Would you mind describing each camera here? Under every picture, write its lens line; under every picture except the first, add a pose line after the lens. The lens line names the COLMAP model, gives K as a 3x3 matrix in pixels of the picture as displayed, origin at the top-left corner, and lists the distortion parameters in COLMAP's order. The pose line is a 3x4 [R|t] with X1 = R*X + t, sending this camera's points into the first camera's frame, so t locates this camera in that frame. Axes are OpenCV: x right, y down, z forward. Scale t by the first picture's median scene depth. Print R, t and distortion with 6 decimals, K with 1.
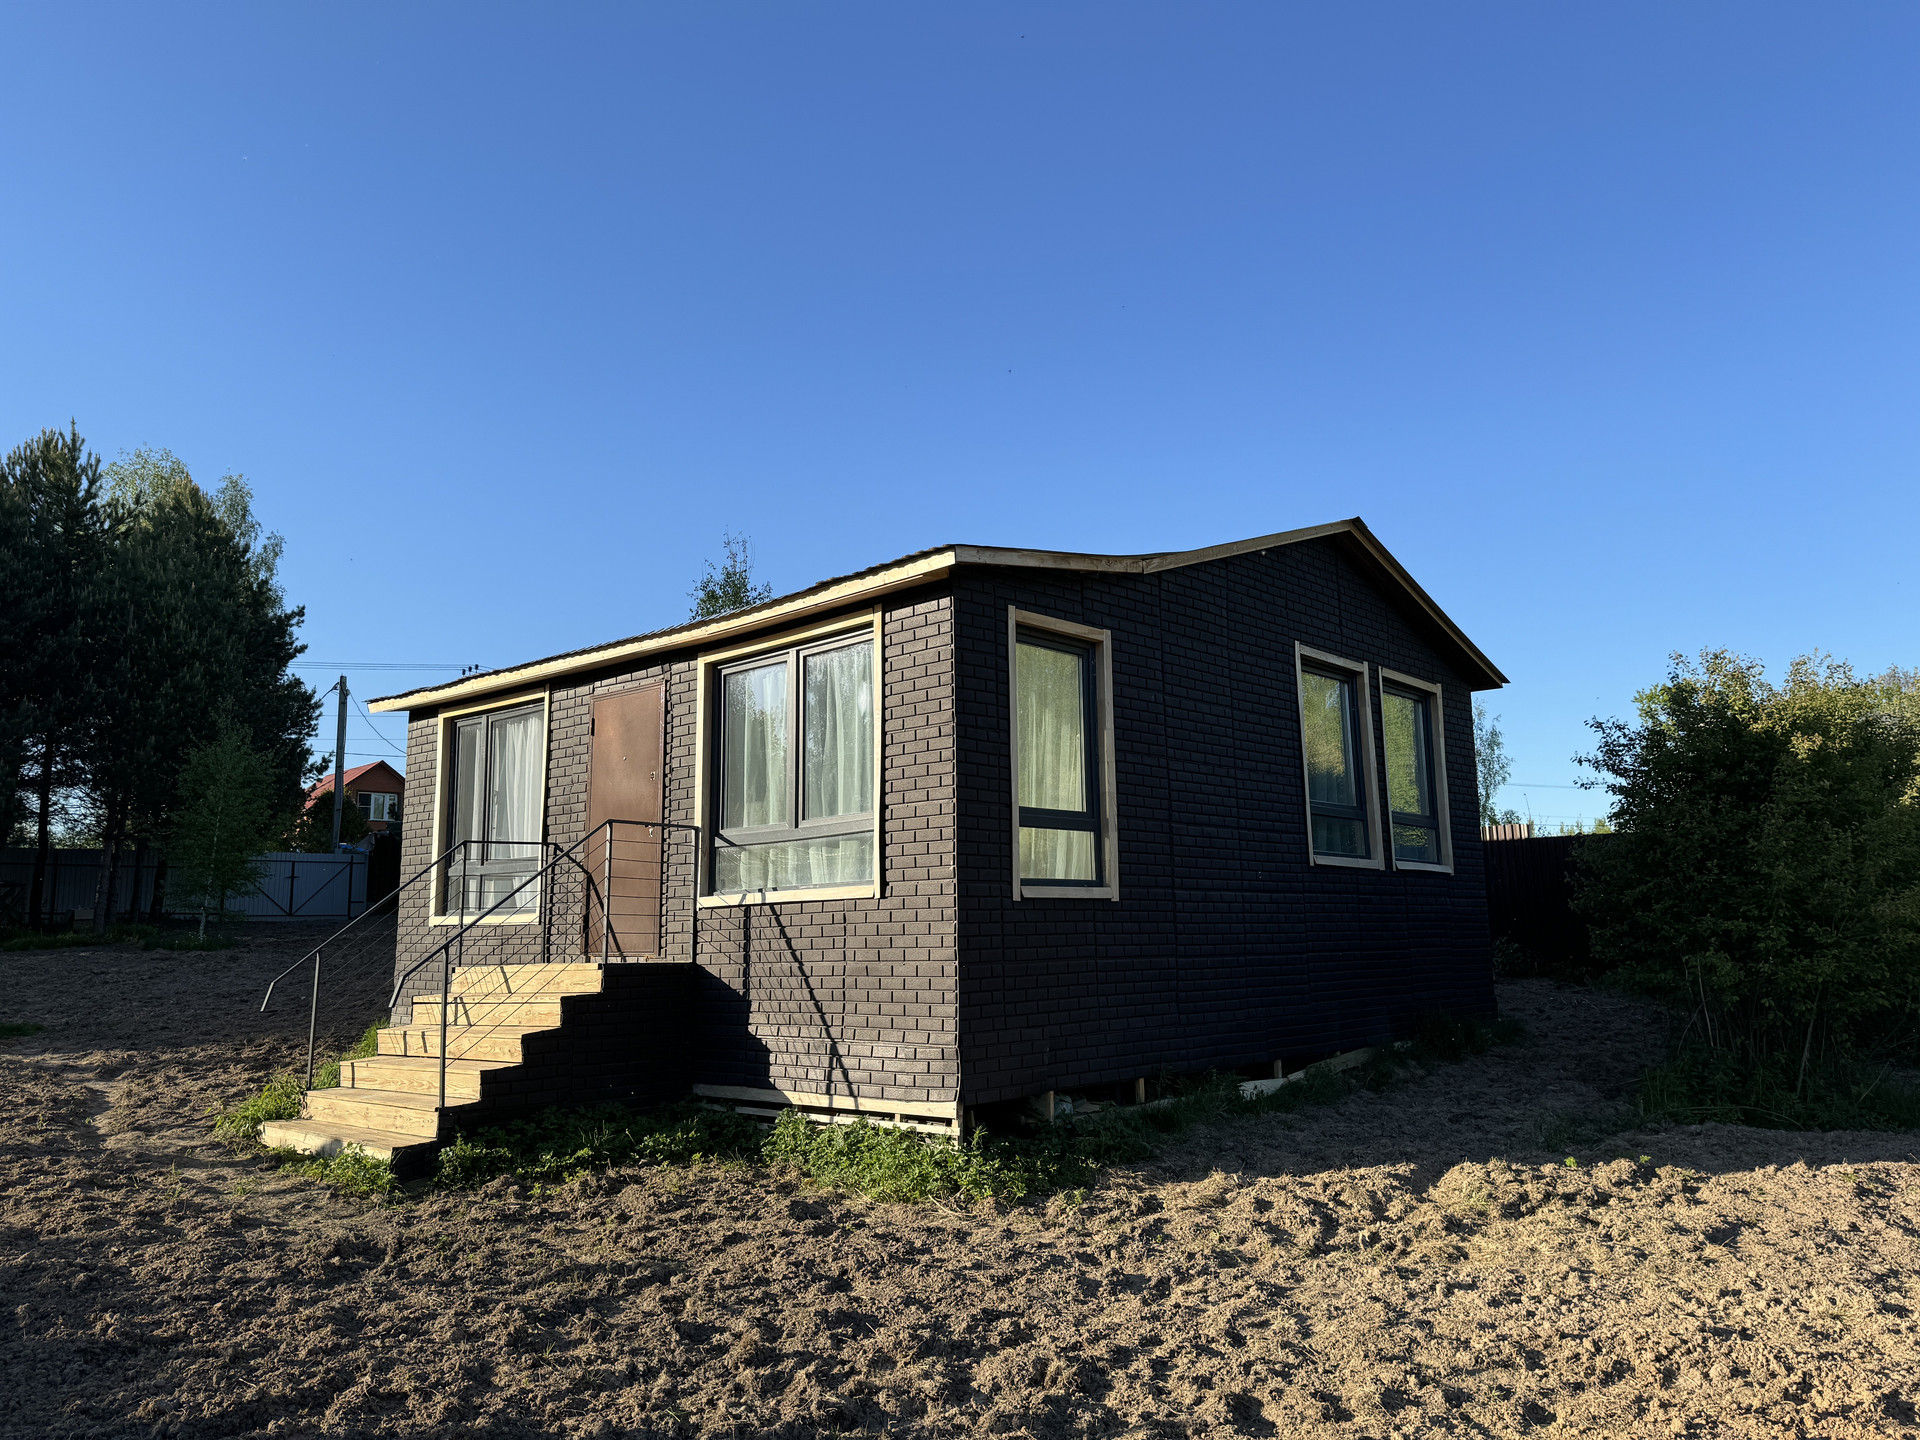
lens RADIAL K [[1357.2, 0, 960.0], [0, 1357.2, 720.0], [0, 0, 1]] dist [0.036207, -0.033209]
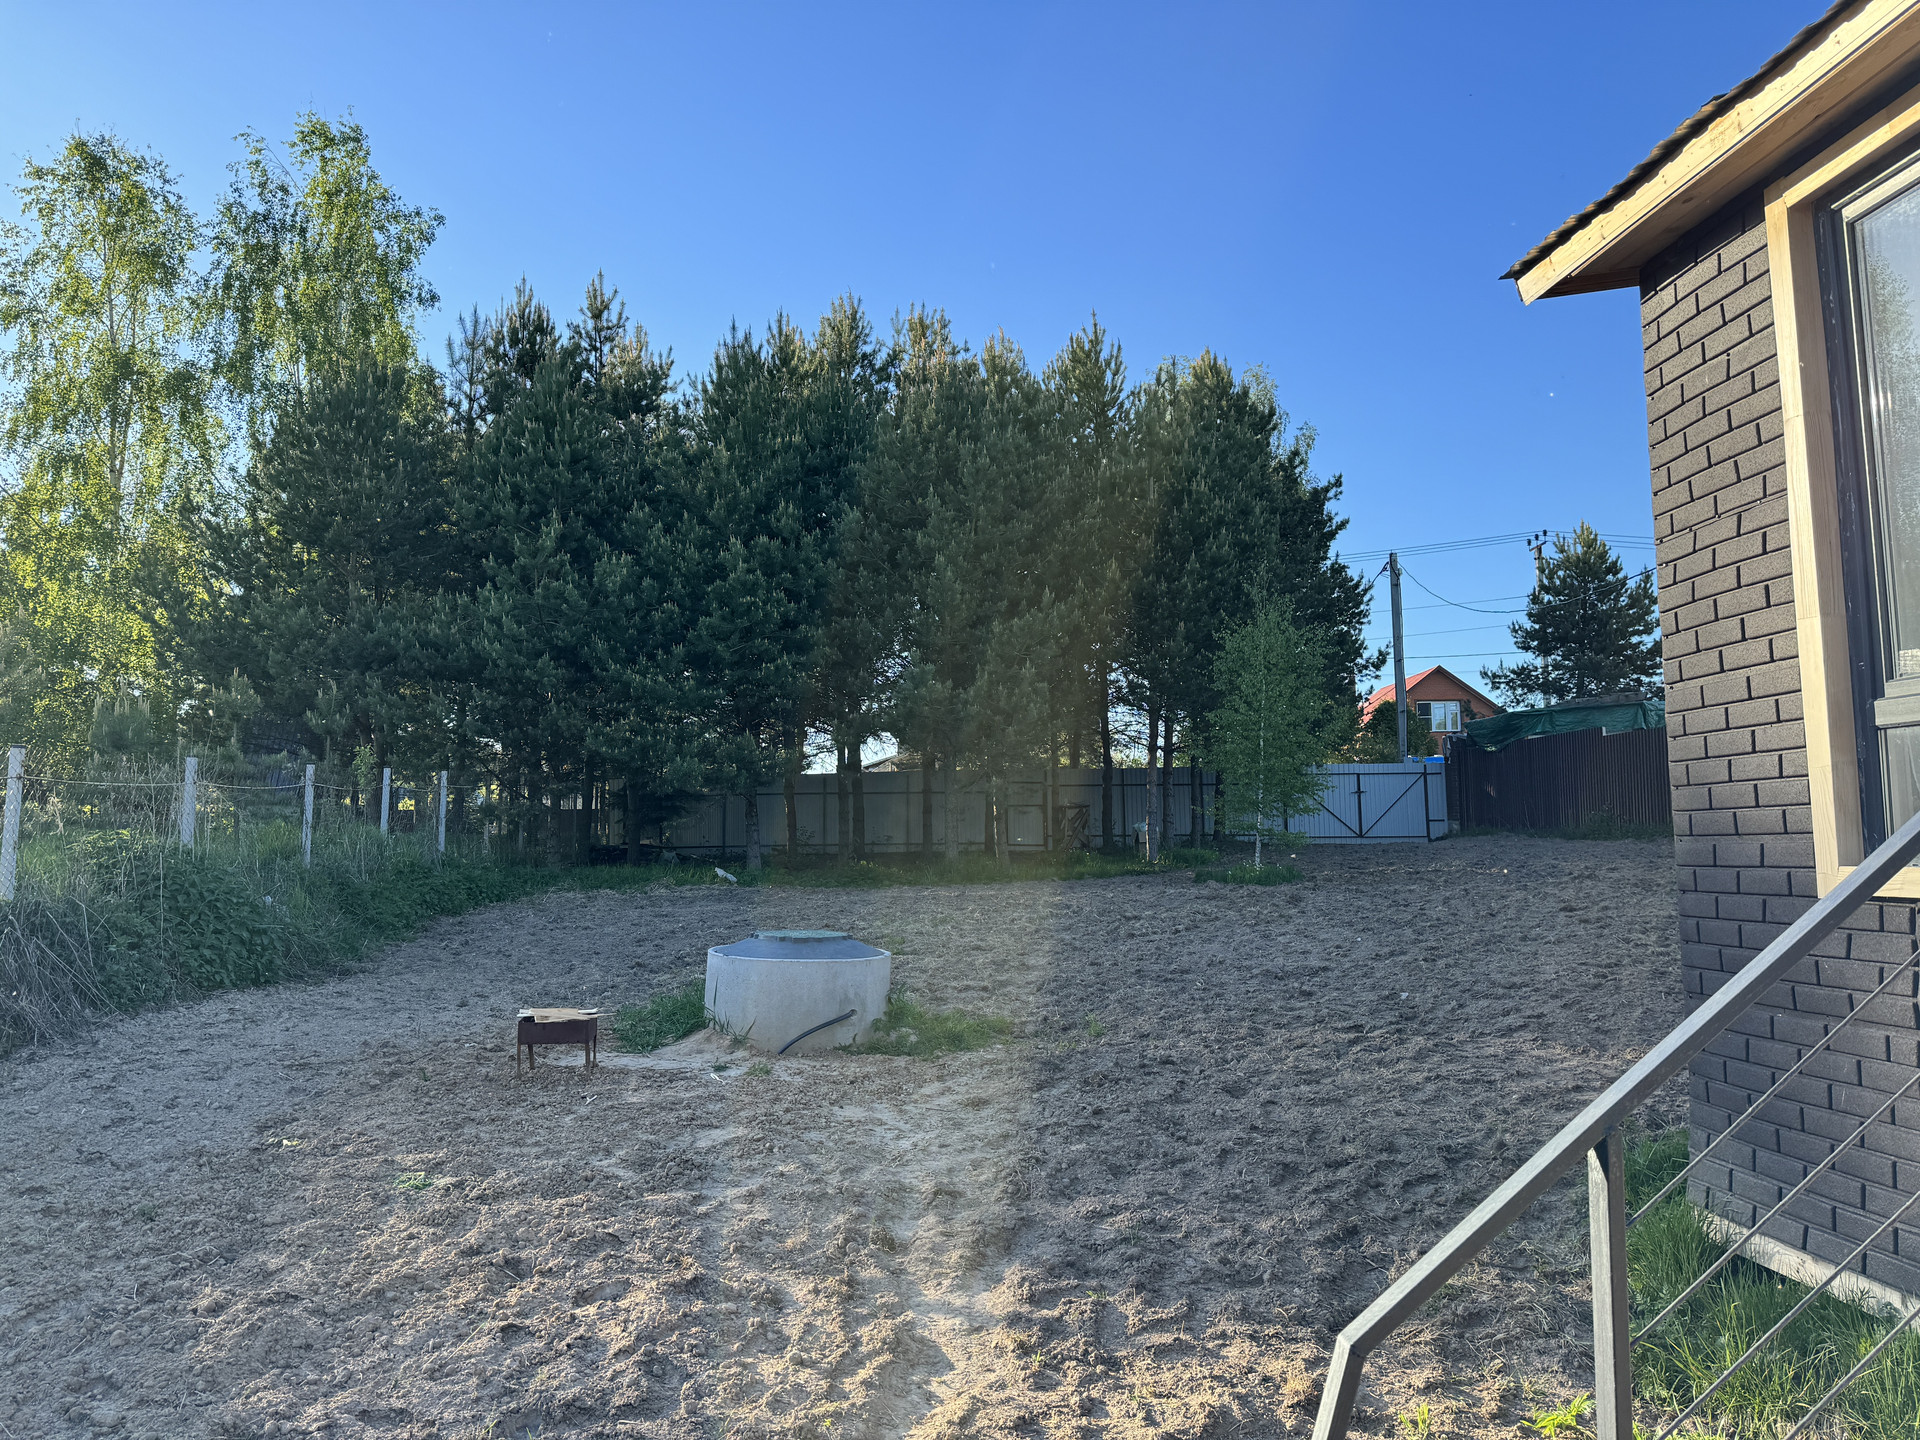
lens RADIAL K [[1335.4, 0, 960.0], [0, 1335.4, 720.0], [0, 0, 1]] dist [0.165795, -0.257320]
pose [[0.740515, -0.063301, -0.669052, -0.126770], [0.102349, 0.994564, 0.019182, 0.034174], [0.664201, -0.082682, 0.742968, 0.255280]]
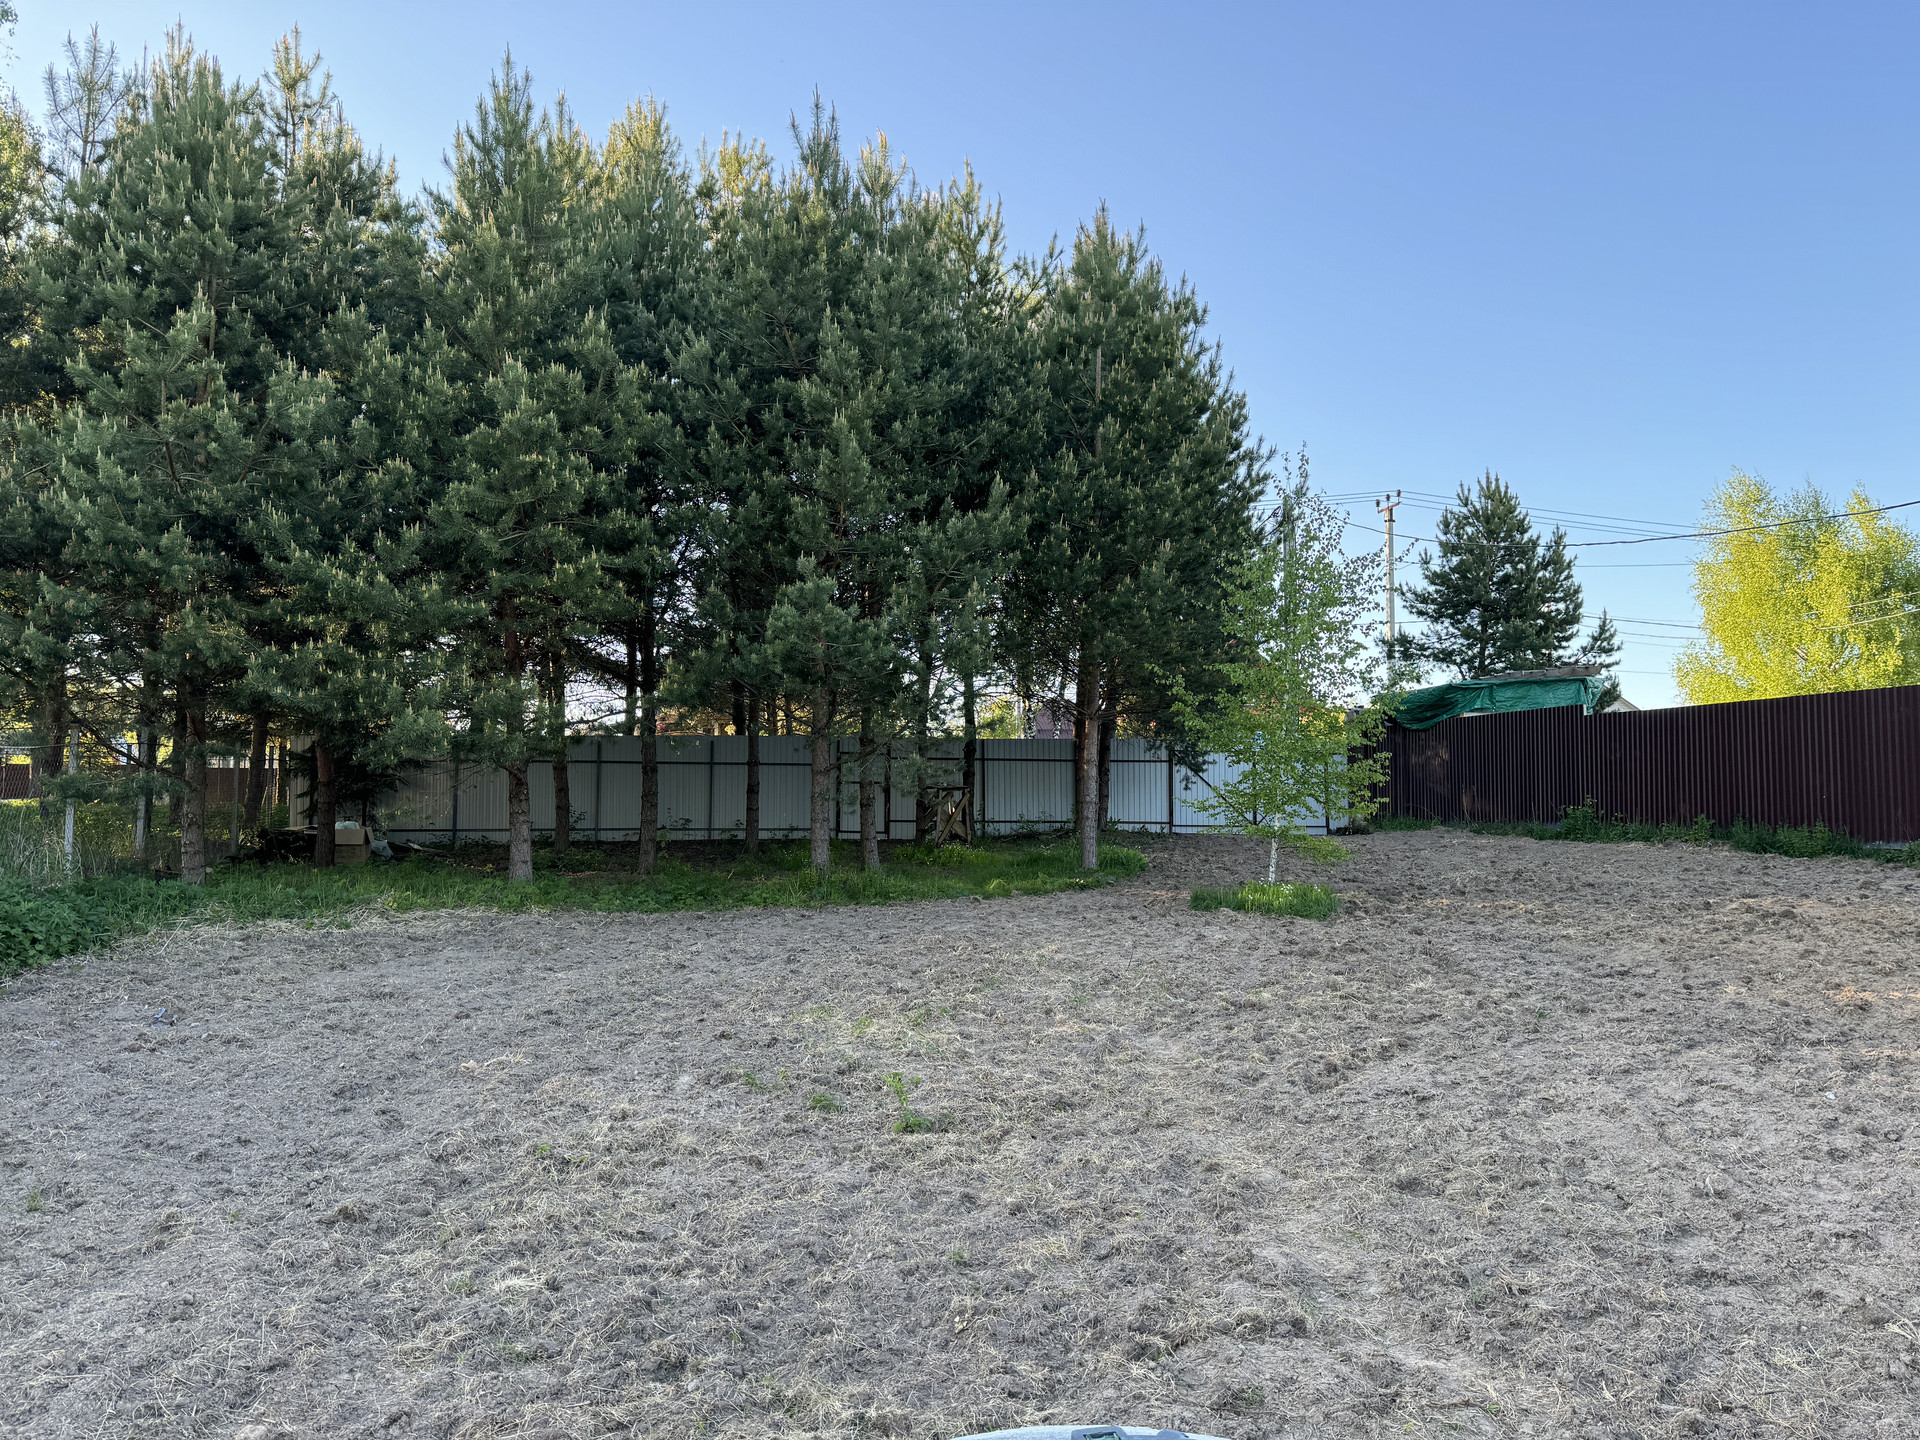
lens RADIAL K [[1357.2, 0, 960.0], [0, 1357.2, 720.0], [0, 0, 1]] dist [0.036207, -0.033209]
pose [[0.860104, -0.019399, -0.509749, -0.312138], [0.060165, 0.996160, 0.063607, 0.038201], [0.506558, -0.085378, 0.857969, 0.378791]]
